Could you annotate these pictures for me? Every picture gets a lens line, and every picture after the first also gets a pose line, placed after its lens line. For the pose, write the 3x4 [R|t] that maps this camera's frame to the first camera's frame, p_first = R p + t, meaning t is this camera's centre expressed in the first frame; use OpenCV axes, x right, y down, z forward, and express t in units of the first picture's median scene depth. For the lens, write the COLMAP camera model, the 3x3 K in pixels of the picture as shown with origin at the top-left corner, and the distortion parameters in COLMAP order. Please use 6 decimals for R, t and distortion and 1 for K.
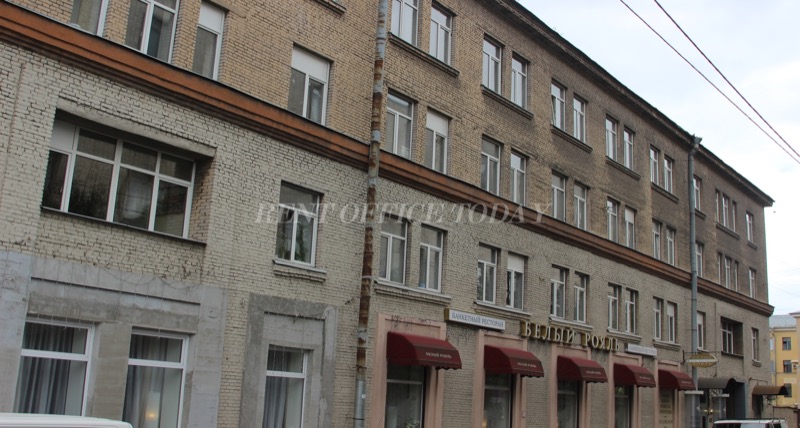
lens RADIAL K [[816.2, 0, 400.0], [0, 816.2, 214.0], [0, 0, 1]] dist [-0.061906, 0.002395]
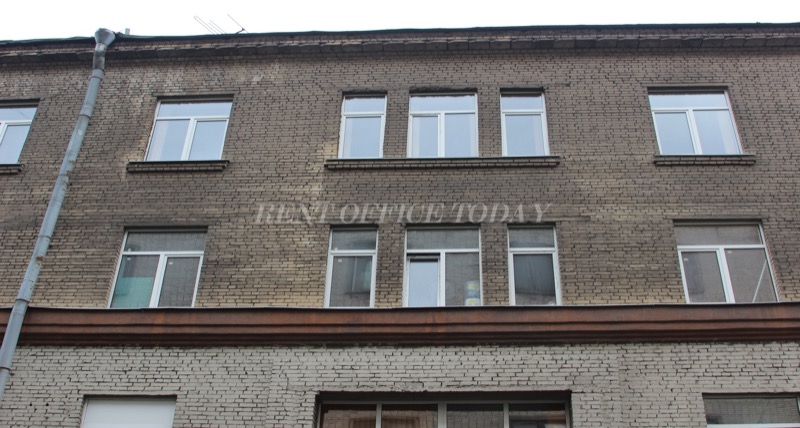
lens RADIAL K [[816.2, 0, 400.0], [0, 816.2, 214.0], [0, 0, 1]] dist [-0.061906, 0.002395]
pose [[0.602804, -0.450261, -0.658705, 0.443805], [0.192064, 0.883169, -0.427929, 0.139813], [0.774428, 0.131444, 0.618857, 0.521287]]
